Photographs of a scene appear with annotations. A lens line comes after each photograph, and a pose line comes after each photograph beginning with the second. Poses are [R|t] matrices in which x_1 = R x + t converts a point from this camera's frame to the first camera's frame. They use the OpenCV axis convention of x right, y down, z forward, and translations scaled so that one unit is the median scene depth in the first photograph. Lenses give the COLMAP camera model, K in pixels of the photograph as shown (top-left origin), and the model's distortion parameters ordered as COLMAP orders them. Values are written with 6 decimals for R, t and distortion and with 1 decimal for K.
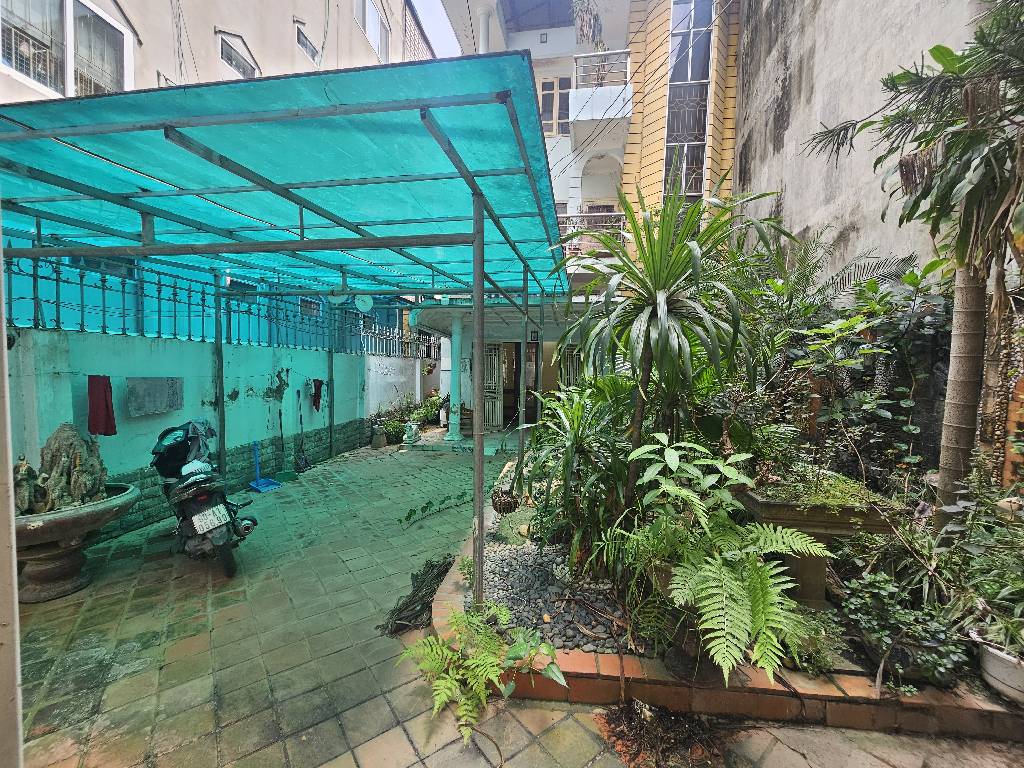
lens RADIAL K [[429.2, 0, 510.4], [0, 429.2, 381.9], [0, 0, 1]] dist [0.003948, 0.000325]
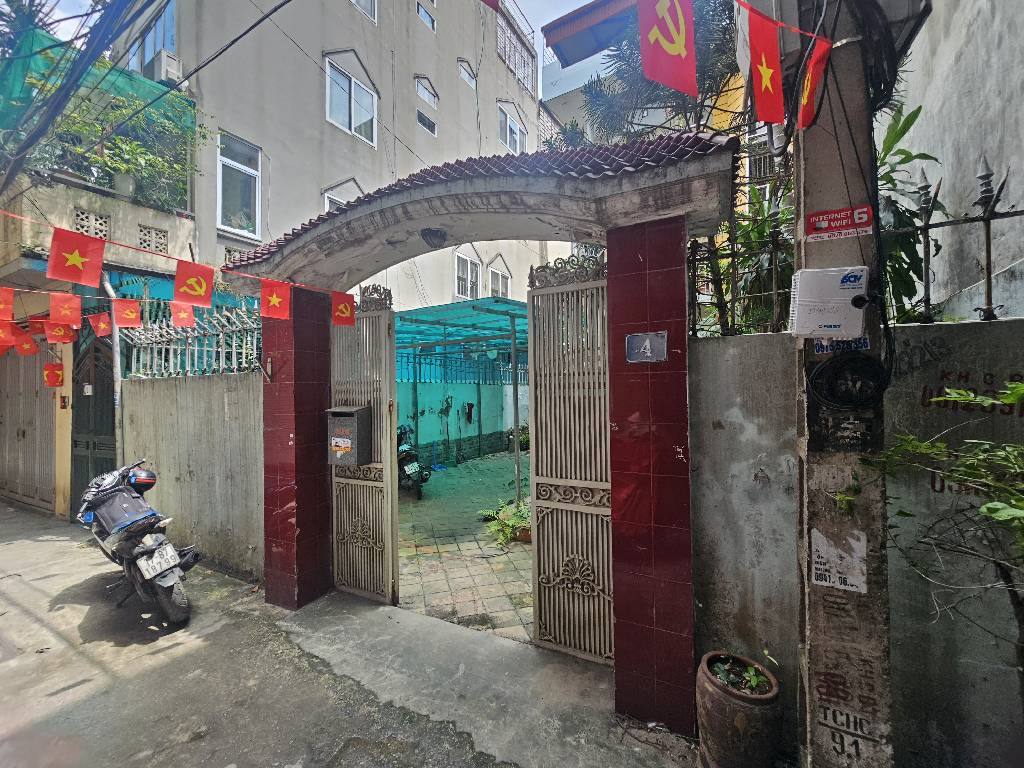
lens RADIAL K [[429.2, 0, 510.4], [0, 429.2, 381.9], [0, 0, 1]] dist [0.003948, 0.000325]
pose [[0.929897, -0.025677, -0.366922, 0.261666], [0.006635, 0.998569, -0.053063, 0.001244], [0.367759, 0.046909, 0.928737, -0.388888]]
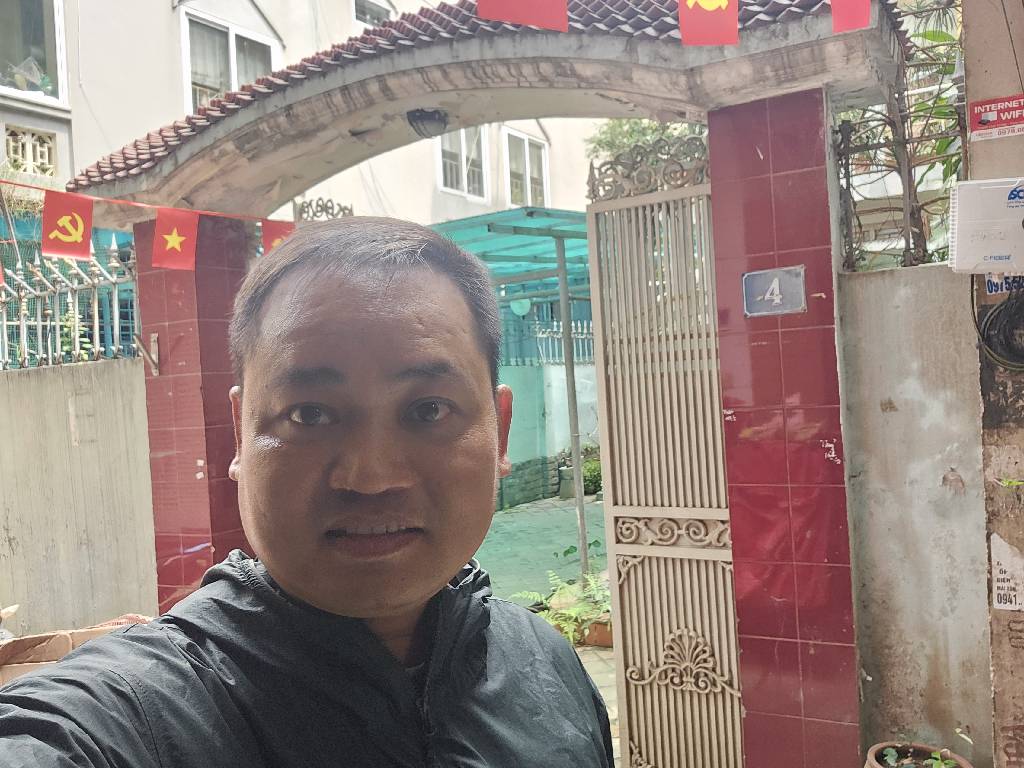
lens RADIAL K [[926.9, 0, 542.2], [0, 926.9, 387.5], [0, 0, 1]] dist [-0.007460, -0.021003]
pose [[0.923099, -0.056843, -0.380338, 0.307022], [0.051602, 0.998380, -0.023972, 0.011389], [0.381085, 0.002502, 0.924537, -0.524241]]
